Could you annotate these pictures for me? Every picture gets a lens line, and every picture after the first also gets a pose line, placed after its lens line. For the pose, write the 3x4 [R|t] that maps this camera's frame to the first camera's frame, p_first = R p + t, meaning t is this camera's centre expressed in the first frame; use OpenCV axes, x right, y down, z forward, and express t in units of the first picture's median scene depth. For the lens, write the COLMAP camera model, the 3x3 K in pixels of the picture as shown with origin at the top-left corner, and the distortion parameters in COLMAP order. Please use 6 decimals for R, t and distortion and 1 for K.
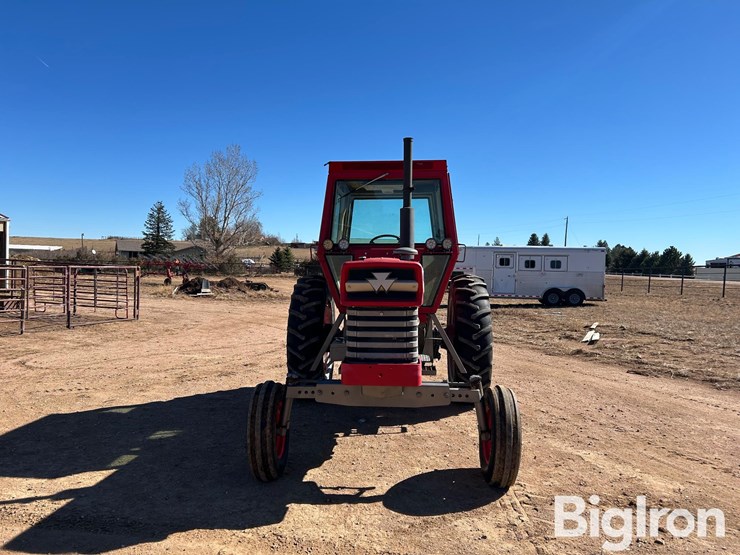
lens RADIAL K [[552.4, 0, 368.1], [0, 552.4, 284.7], [0, 0, 1]] dist [0.072397, -0.078449]
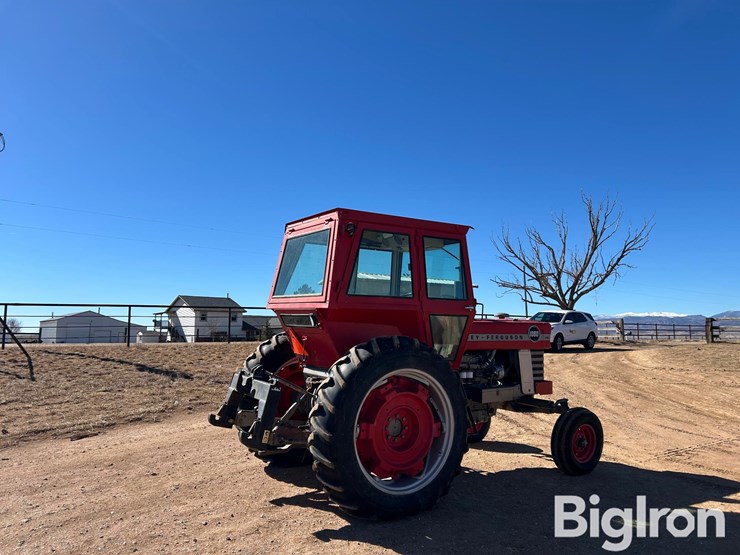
lens RADIAL K [[554.7, 0, 372.6], [0, 554.7, 284.5], [0, 0, 1]] dist [0.068864, -0.071183]
pose [[-0.588216, 0.039290, 0.807749, -0.214427], [0.010272, 0.999101, -0.041118, -0.017903], [-0.808638, -0.015889, -0.588091, 0.467123]]
